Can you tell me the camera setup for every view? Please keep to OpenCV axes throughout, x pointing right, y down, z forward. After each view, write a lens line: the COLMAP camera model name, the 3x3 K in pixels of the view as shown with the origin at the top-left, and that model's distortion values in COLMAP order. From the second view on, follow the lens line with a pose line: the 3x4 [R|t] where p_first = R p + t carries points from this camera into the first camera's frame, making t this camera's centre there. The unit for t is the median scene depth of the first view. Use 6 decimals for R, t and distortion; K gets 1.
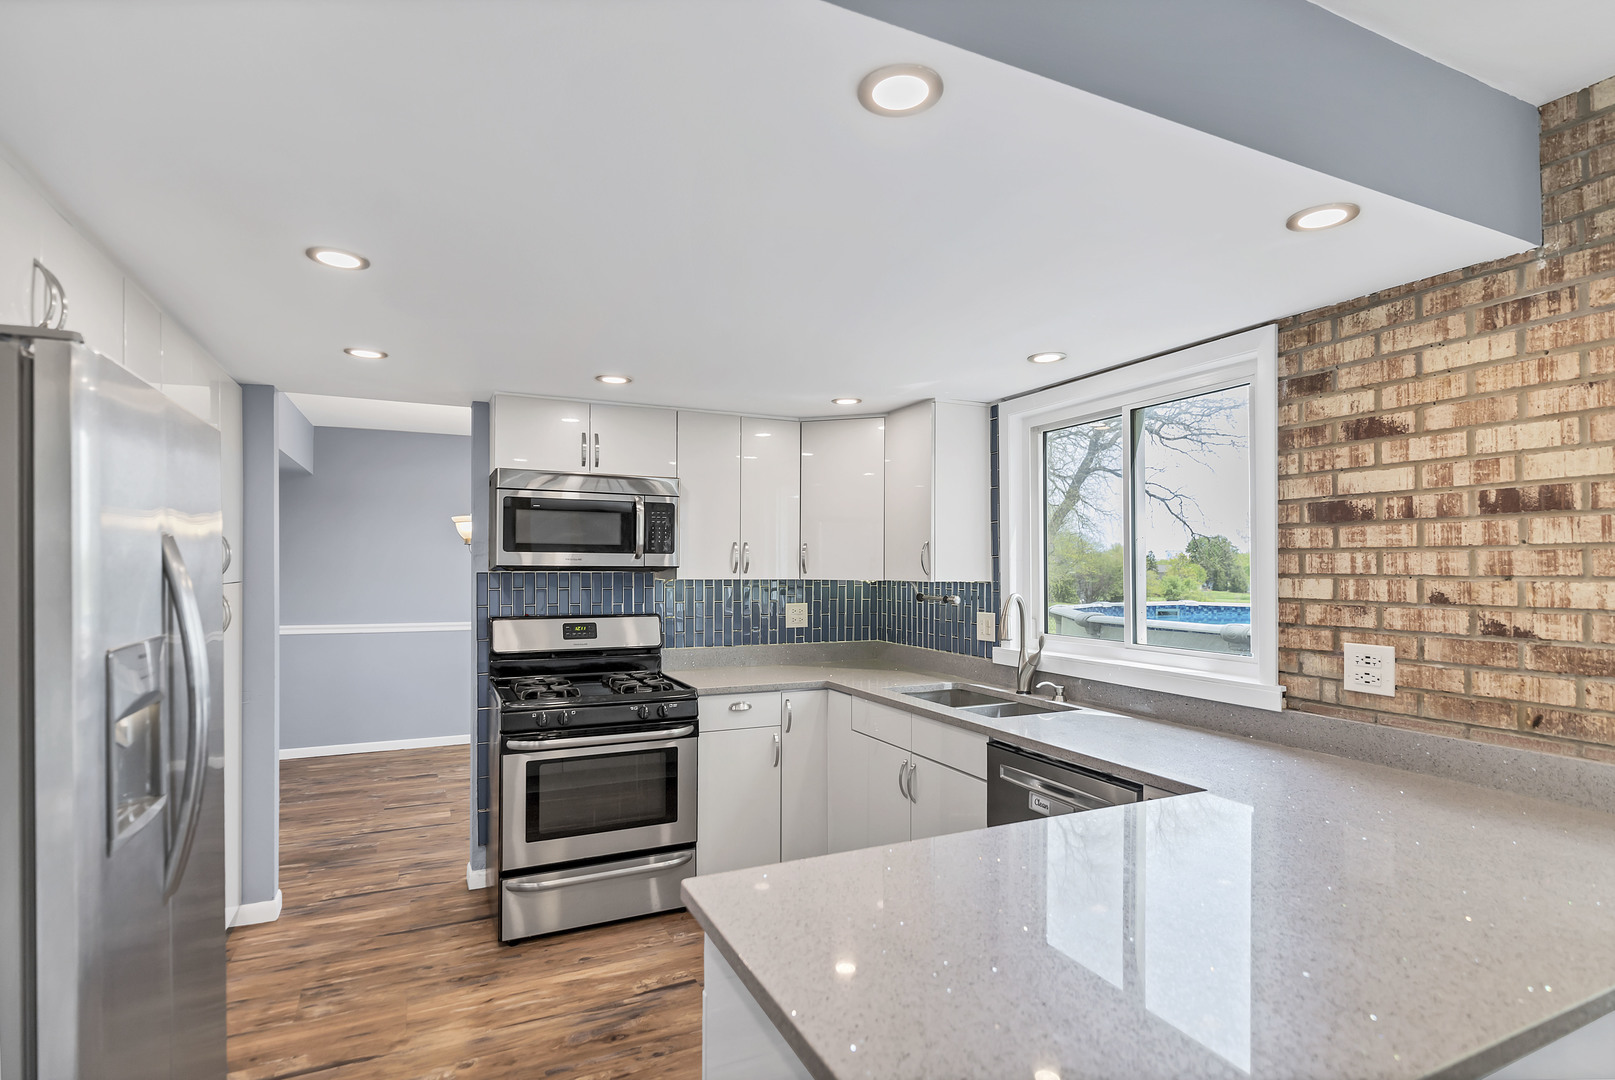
lens RADIAL K [[794.9, 0, 807.5], [0, 794.9, 540.0], [0, 0, 1]] dist [0.003370, 0.000835]
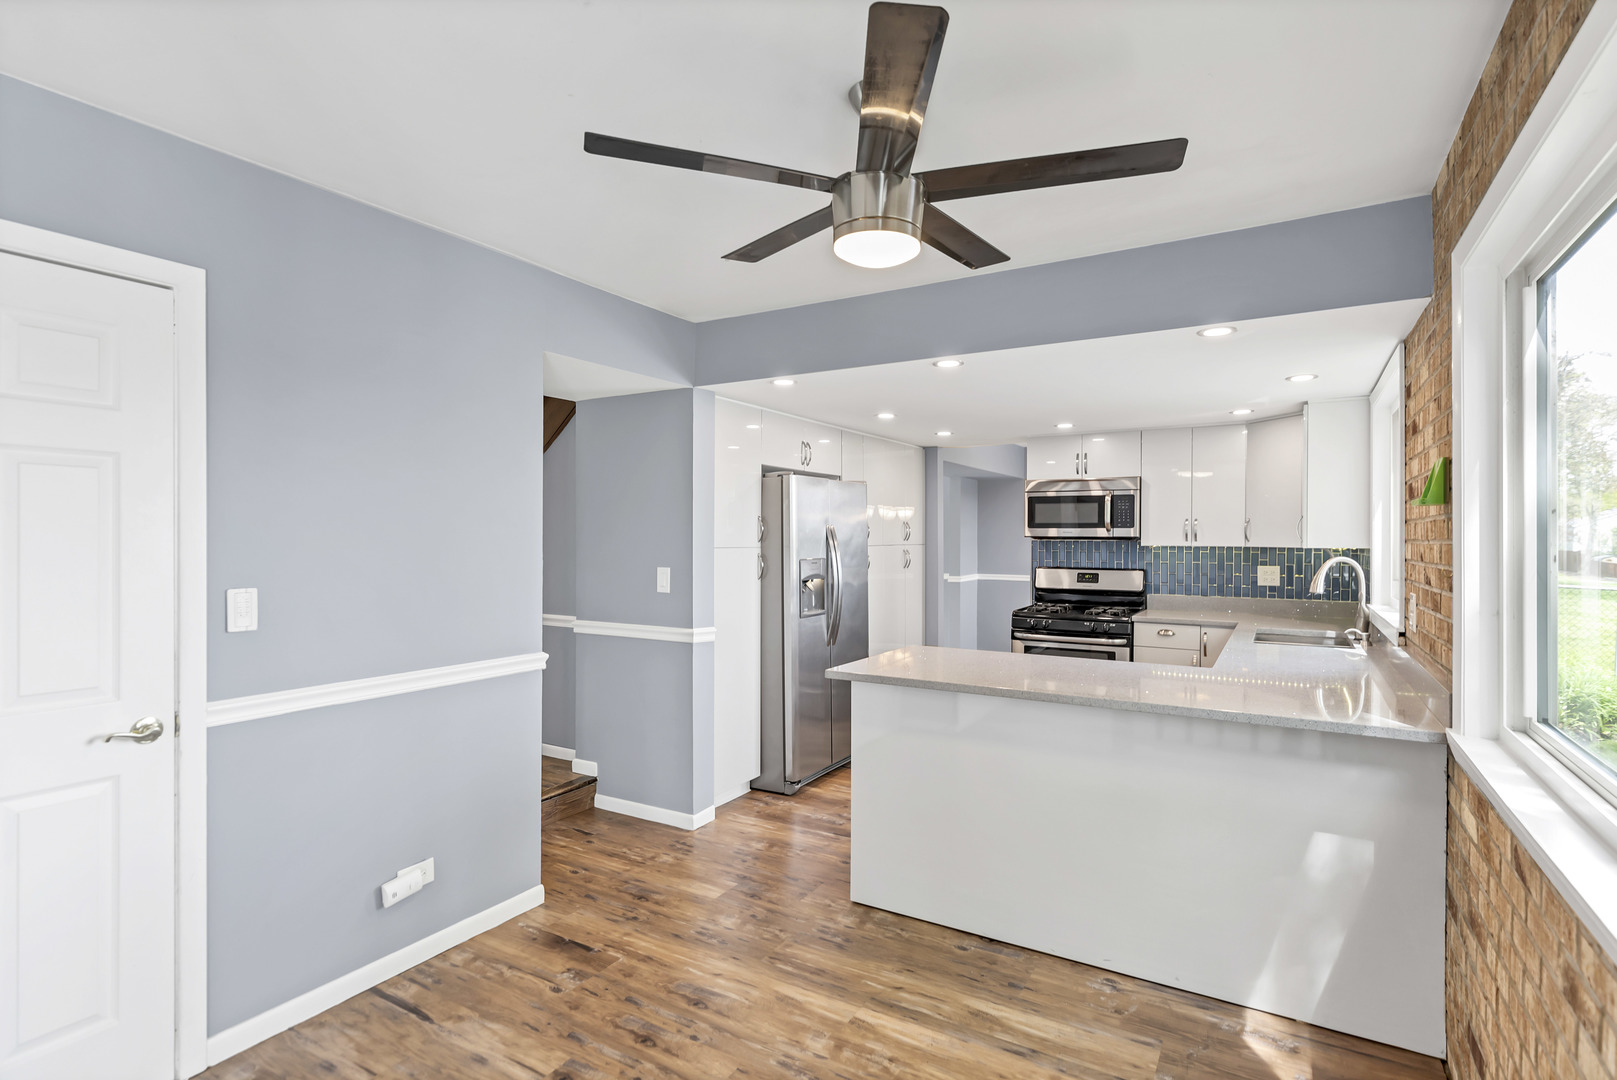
lens RADIAL K [[792.6, 0, 817.0], [0, 792.6, 540.1], [0, 0, 1]] dist [0.000700, 0.000361]
pose [[0.559931, 0.000995, -0.828538, 0.726926], [0.028093, 0.999401, 0.020185, -0.006630], [0.828063, -0.034578, 0.559568, -0.322496]]
